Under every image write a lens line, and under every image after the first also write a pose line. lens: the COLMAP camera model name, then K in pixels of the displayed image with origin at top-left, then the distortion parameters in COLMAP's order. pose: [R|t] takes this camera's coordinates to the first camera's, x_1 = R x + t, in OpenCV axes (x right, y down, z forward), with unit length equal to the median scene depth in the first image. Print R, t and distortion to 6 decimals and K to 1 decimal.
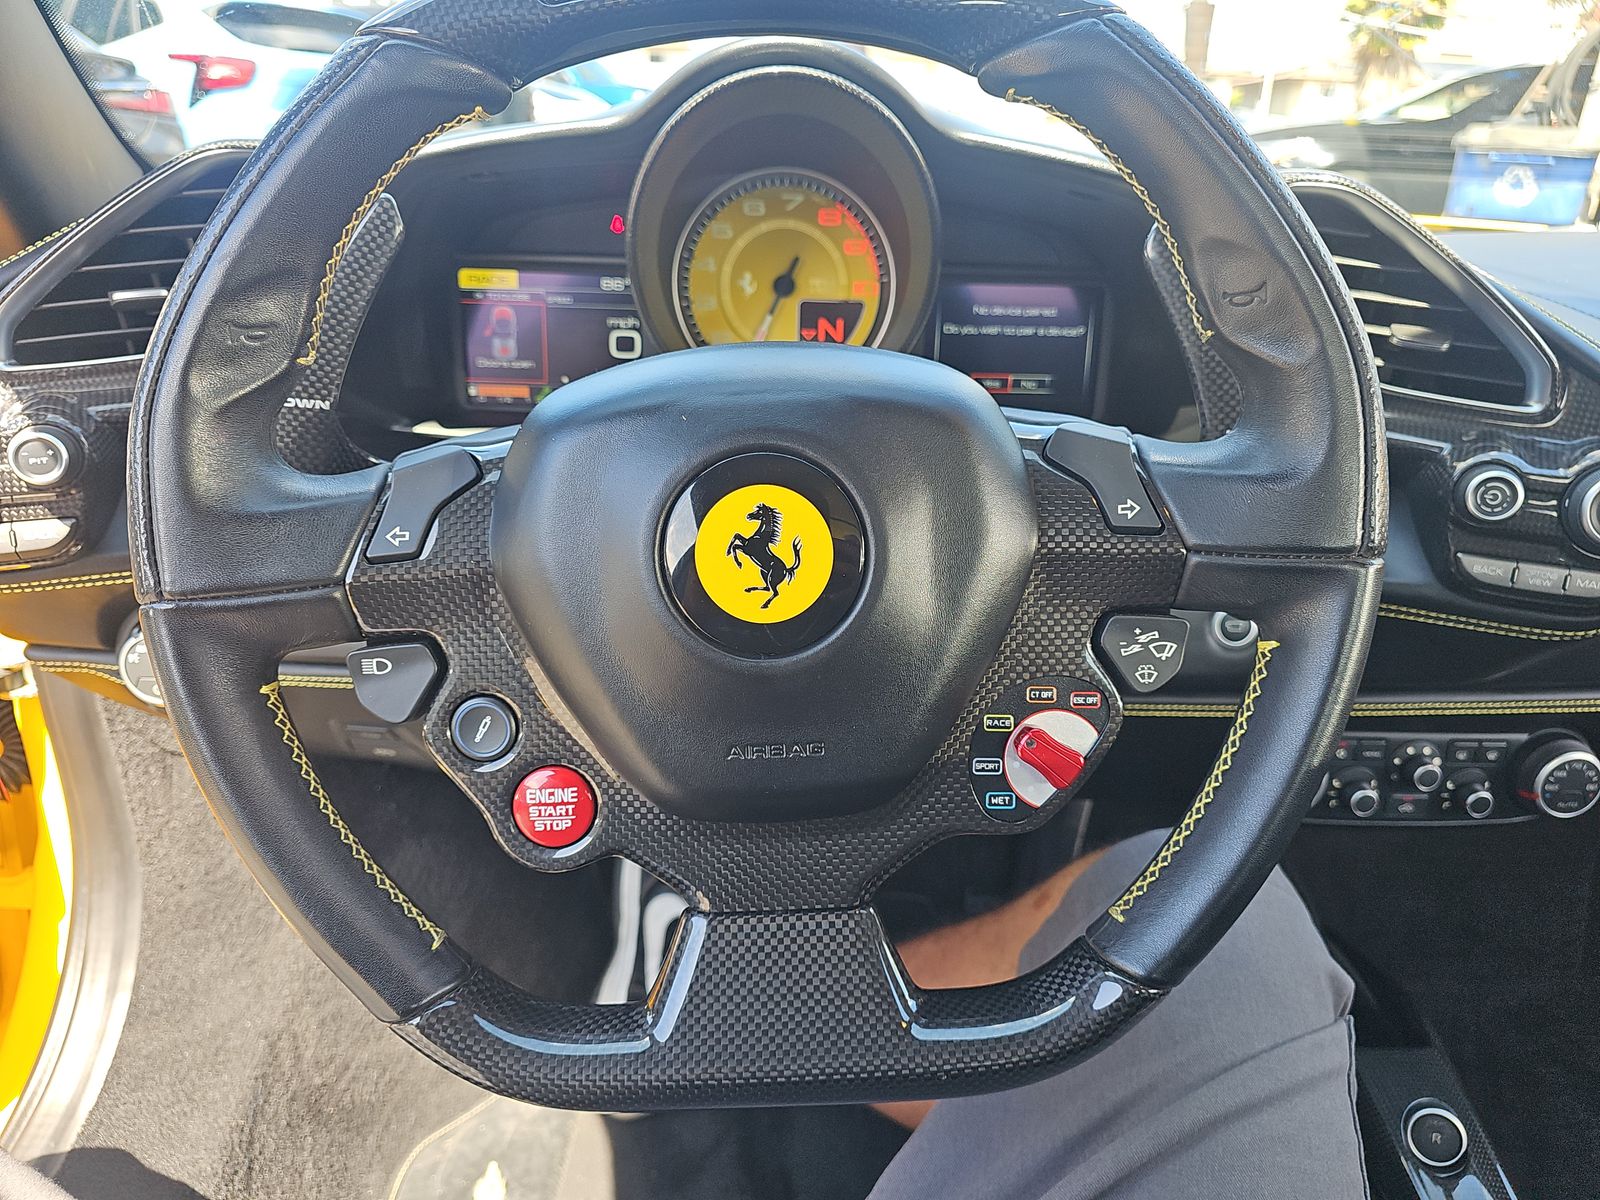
lens RADIAL K [[1066.0, 0, 804.7], [0, 1066.0, 612.7], [0, 0, 1]] dist [0.013650, -0.017388]
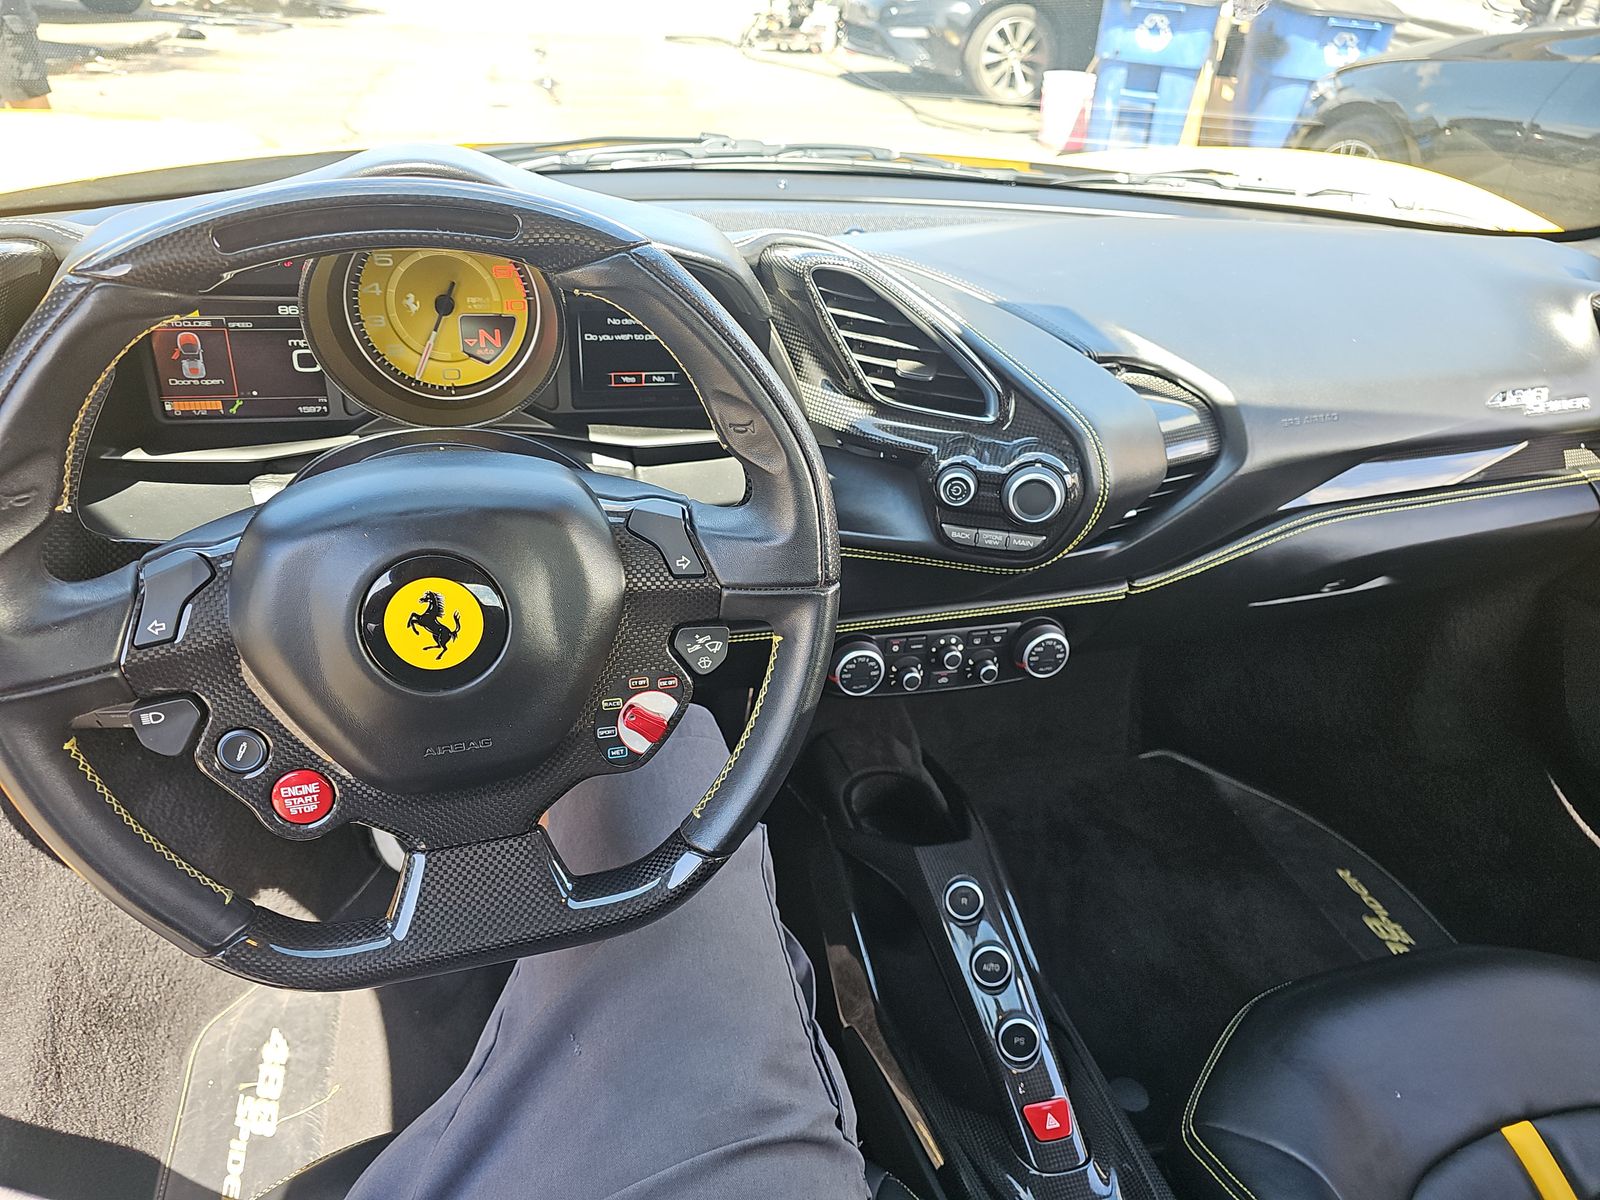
lens RADIAL K [[1066.0, 0, 794.8], [0, 1066.0, 599.4], [0, 0, 1]] dist [0.013650, -0.017388]
pose [[0.969674, -0.092001, 0.226425, 0.104589], [0.055781, 0.985301, 0.161462, -0.272480], [-0.237951, -0.143936, 0.960553, -0.495172]]
